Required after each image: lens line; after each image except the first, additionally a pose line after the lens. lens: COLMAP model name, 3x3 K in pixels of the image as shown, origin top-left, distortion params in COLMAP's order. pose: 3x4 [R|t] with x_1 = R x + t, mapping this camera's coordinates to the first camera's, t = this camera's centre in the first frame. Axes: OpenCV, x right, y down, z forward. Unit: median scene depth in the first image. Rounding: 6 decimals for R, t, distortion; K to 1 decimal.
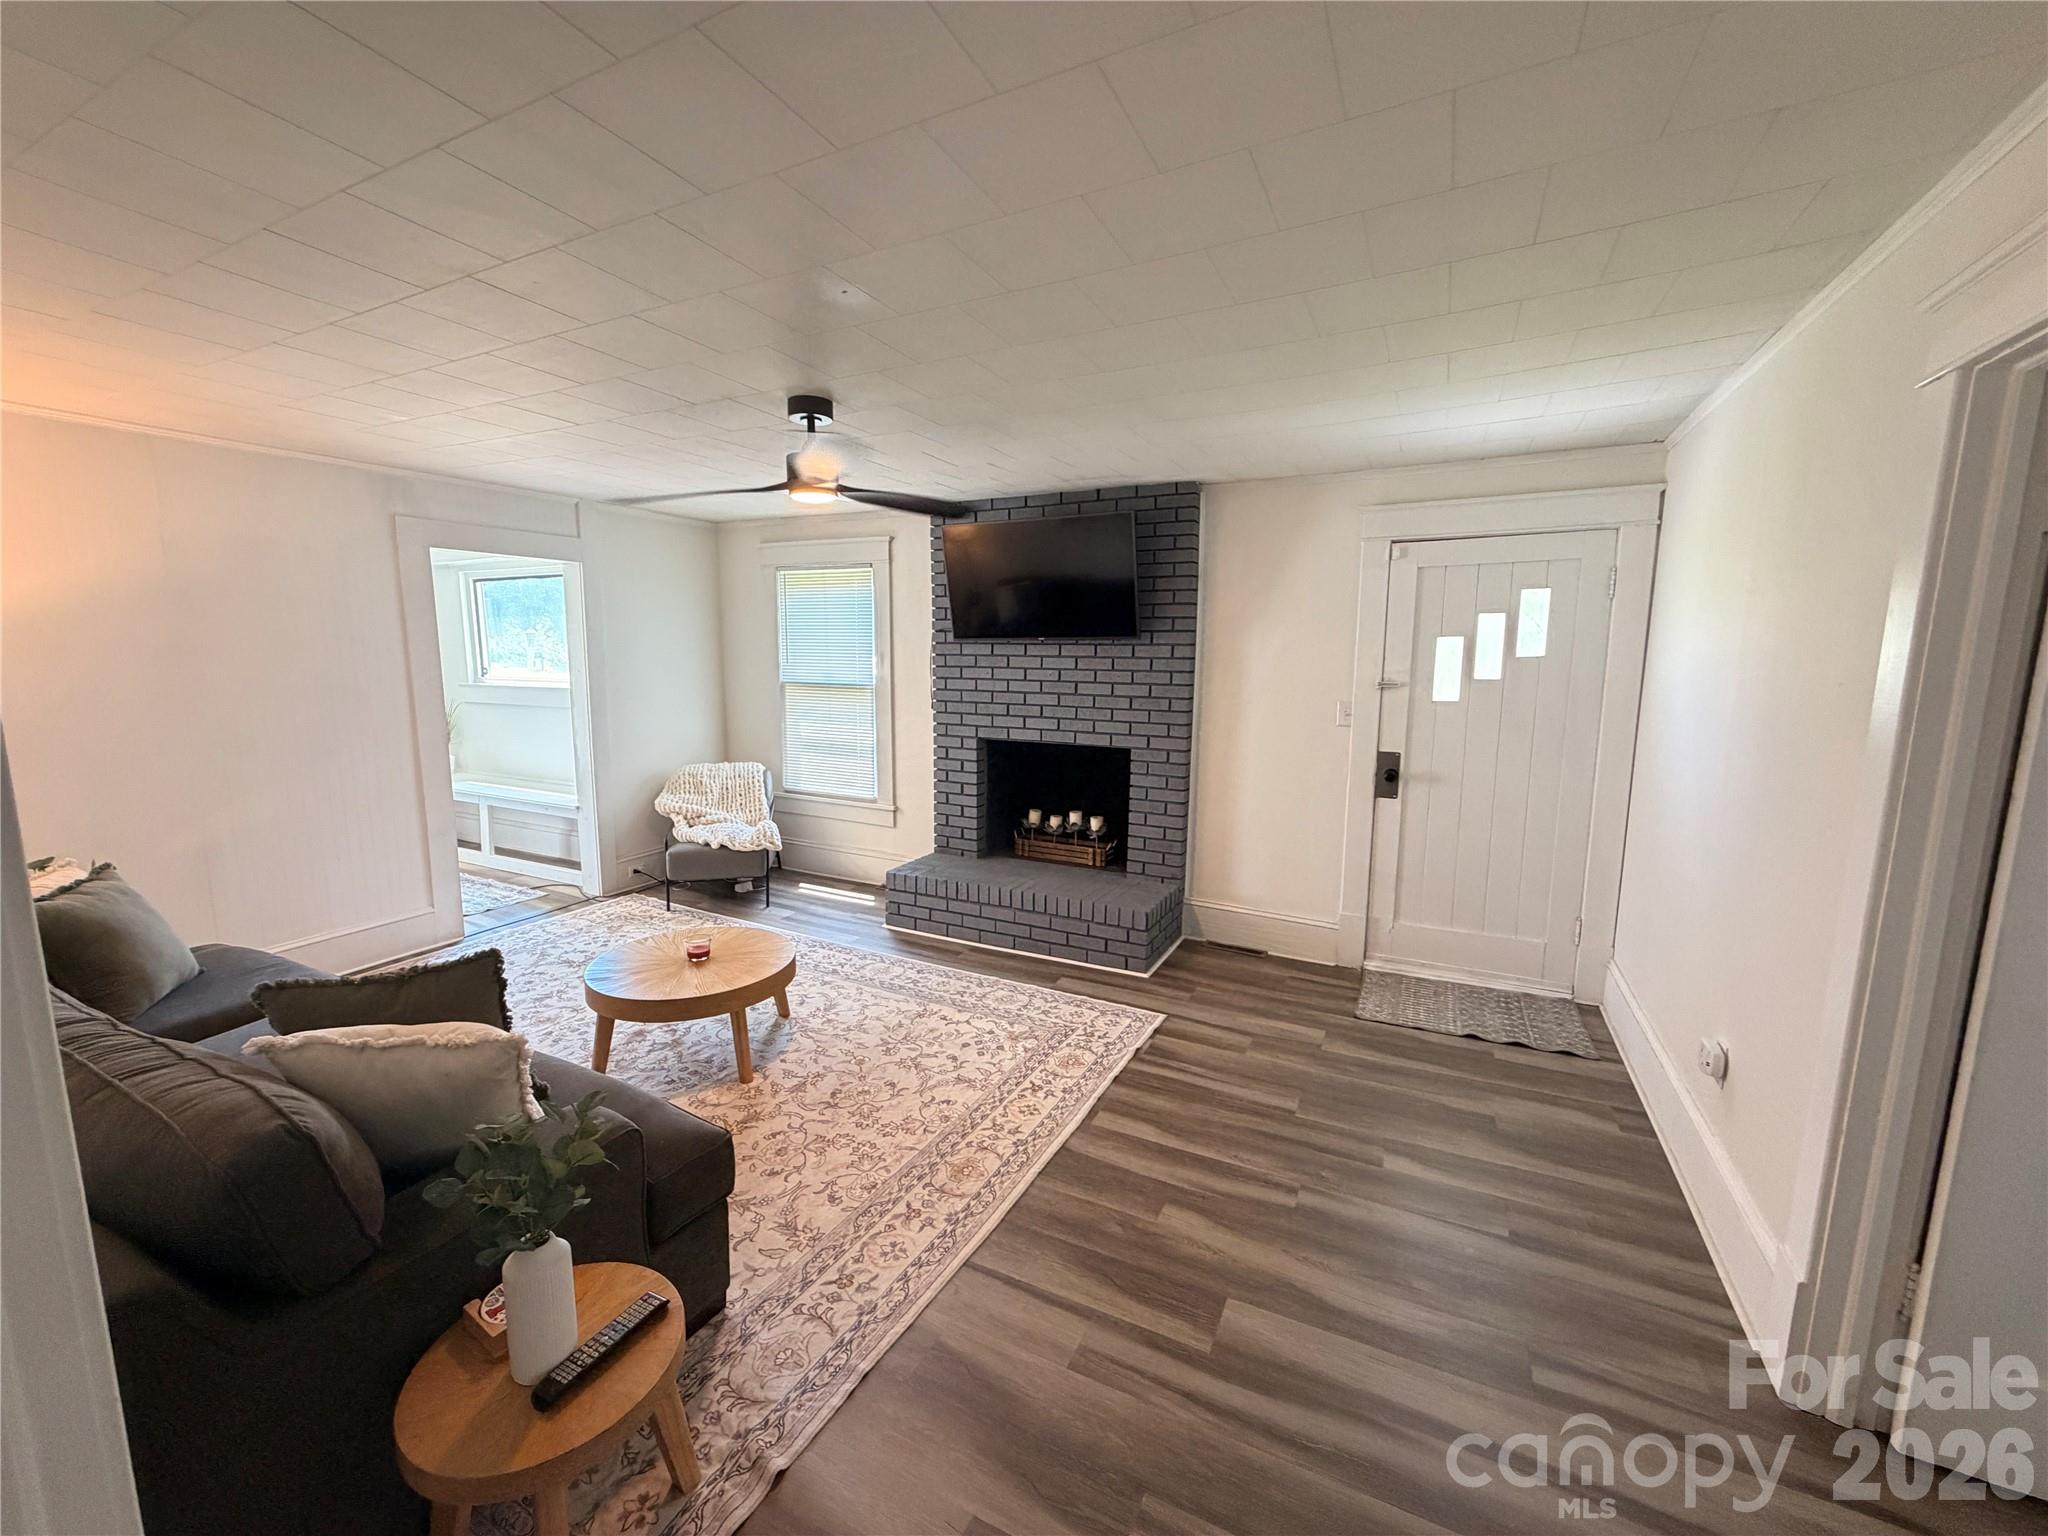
lens RADIAL K [[816.4, 0, 1019.0], [0, 816.4, 770.8], [0, 0, 1]] dist [-0.000958, 0.000018]
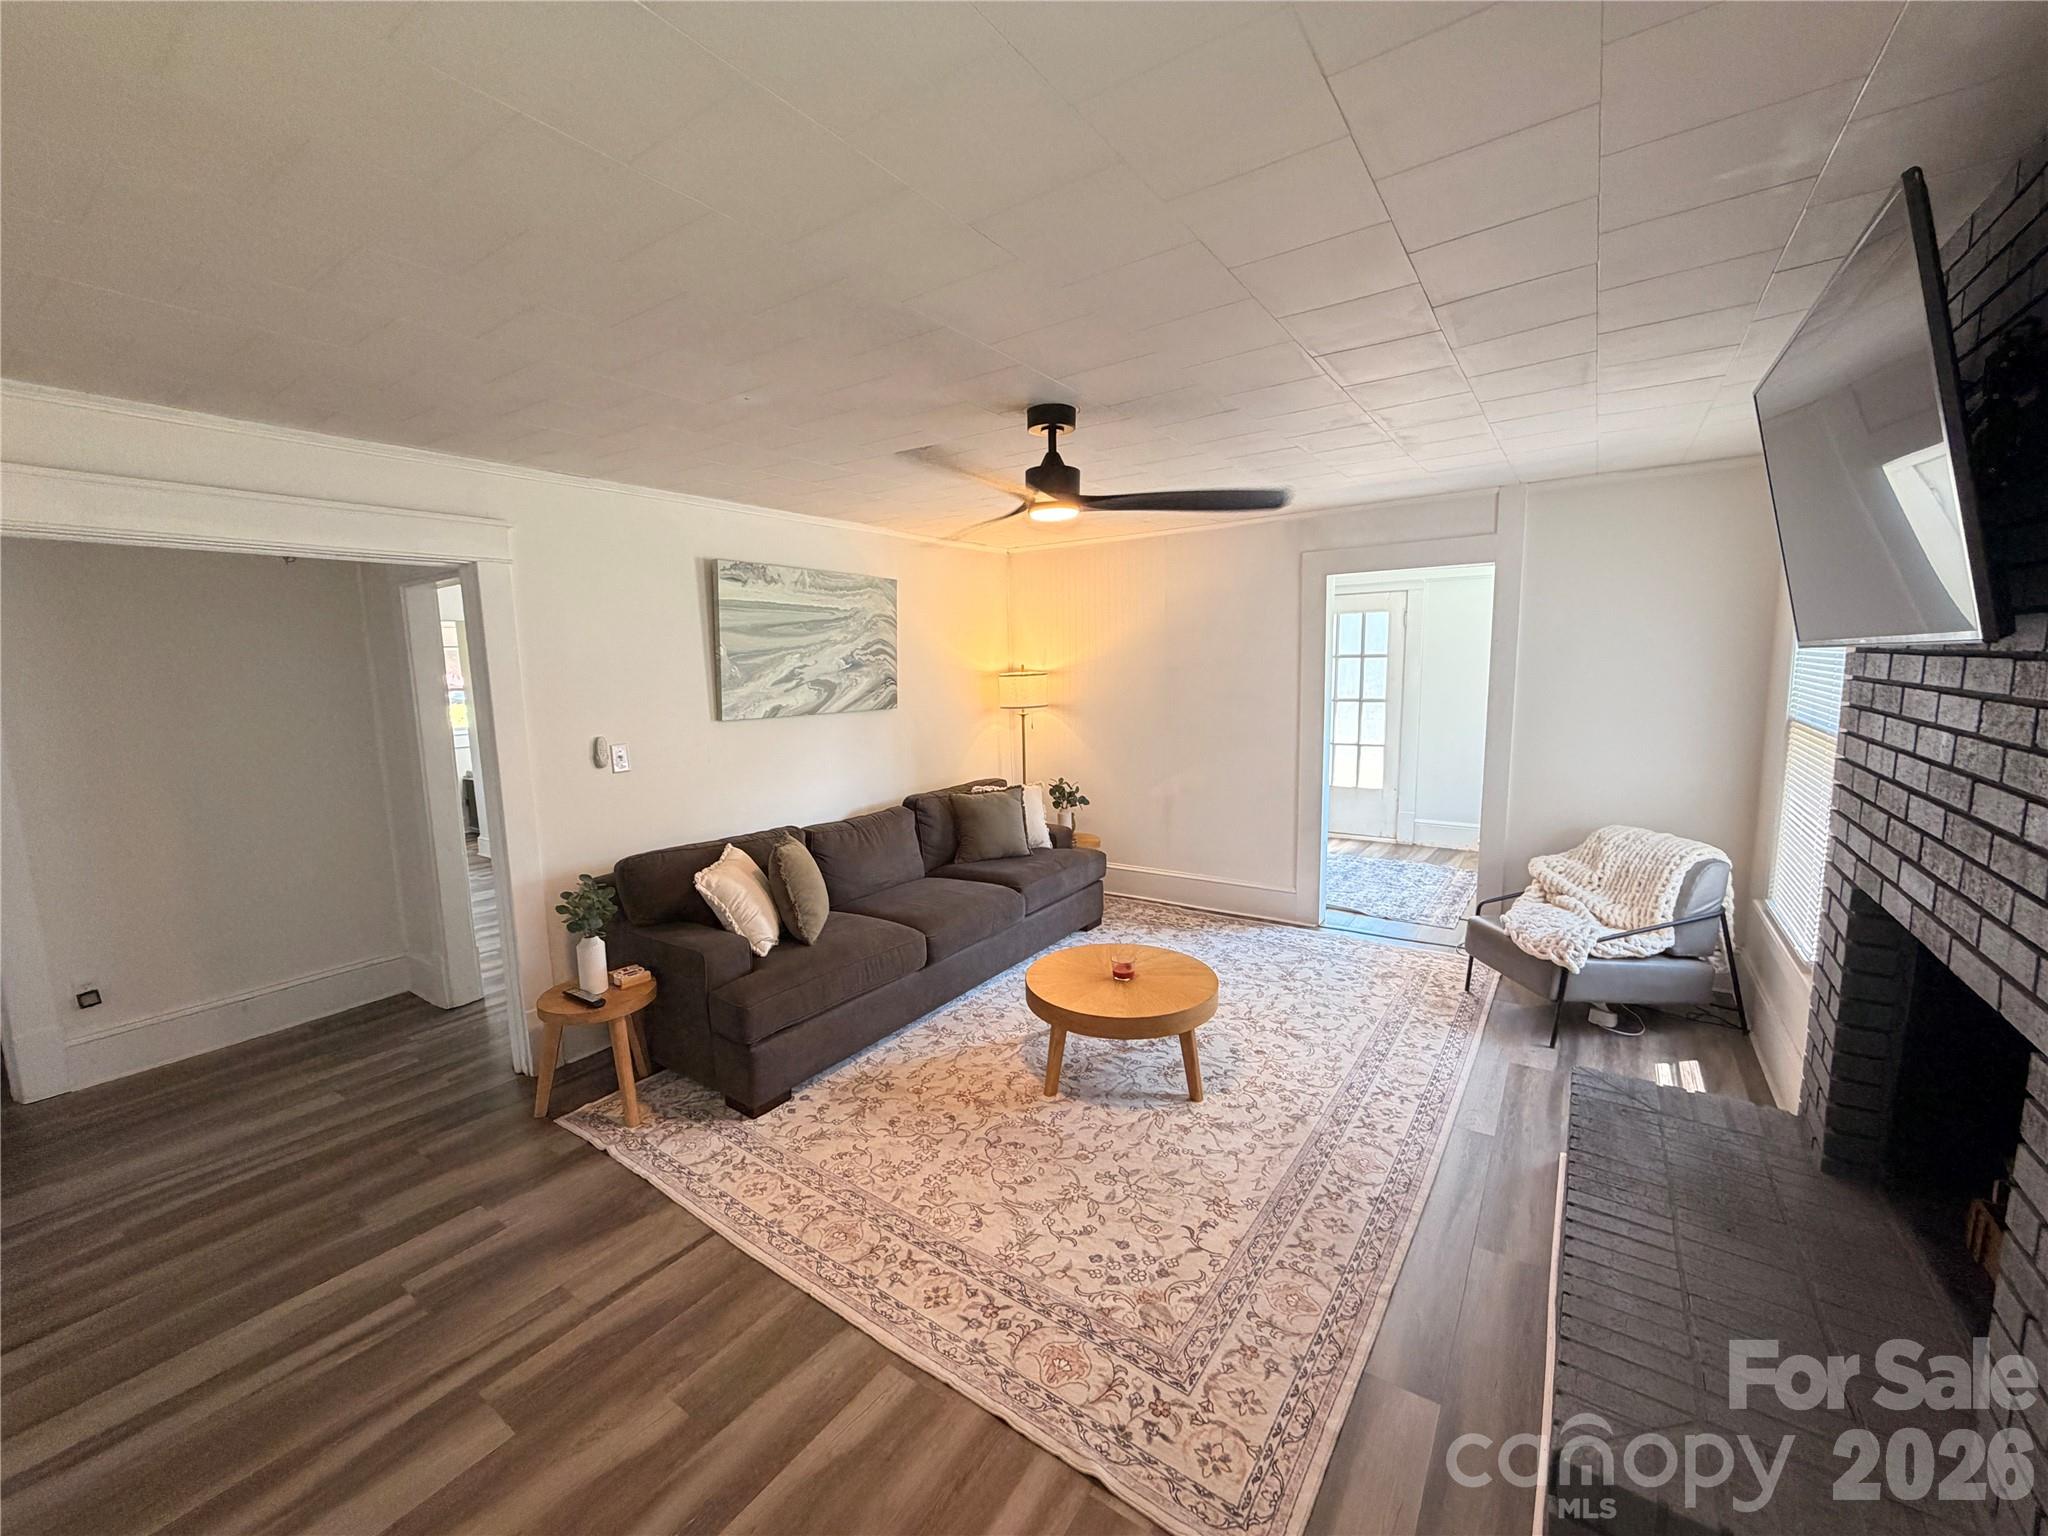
lens RADIAL K [[816.4, 0, 1013.4], [0, 816.4, 771.2], [0, 0, 1]] dist [-0.000958, 0.000018]
pose [[-0.138271, 0.131883, -0.981574, 0.561597], [-0.121621, 0.981332, 0.148983, -0.150321], [0.982898, 0.139980, -0.119650, 0.903160]]
